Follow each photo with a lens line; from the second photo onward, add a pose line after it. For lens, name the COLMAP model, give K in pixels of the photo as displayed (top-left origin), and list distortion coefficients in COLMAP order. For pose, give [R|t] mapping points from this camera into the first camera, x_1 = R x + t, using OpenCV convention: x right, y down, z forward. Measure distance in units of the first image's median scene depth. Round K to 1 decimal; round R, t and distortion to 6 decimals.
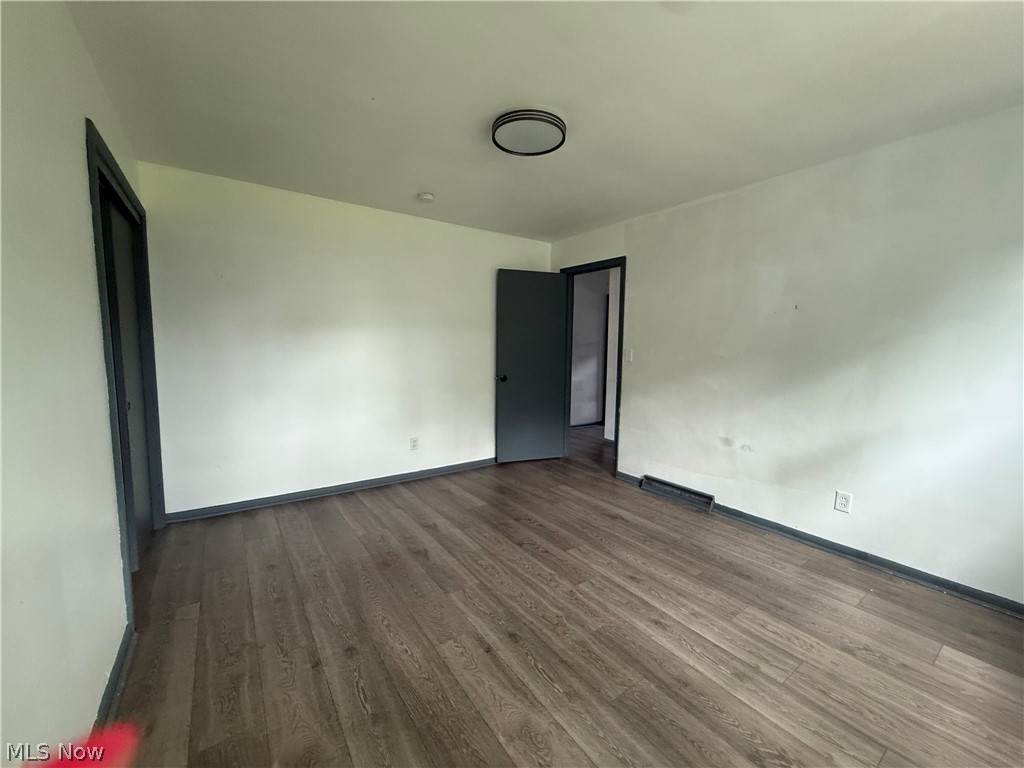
lens RADIAL K [[410.0, 0, 512.0], [0, 410.0, 384.0], [0, 0, 1]] dist [0.000304, 0.000061]
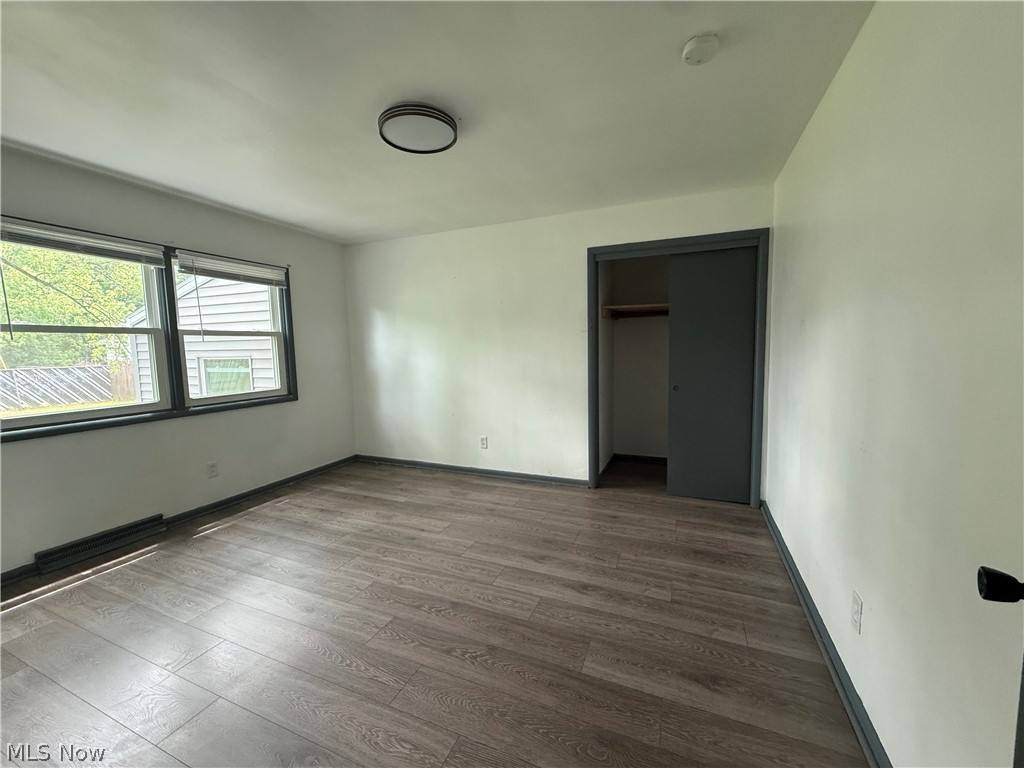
lens RADIAL K [[410.0, 0, 512.0], [0, 410.0, 384.0], [0, 0, 1]] dist [0.000304, 0.000061]
pose [[-0.853061, 0.055038, -0.518901, 0.382865], [-0.038182, 0.985173, 0.167263, -0.197333], [0.520413, 0.162498, -0.838311, 2.035271]]
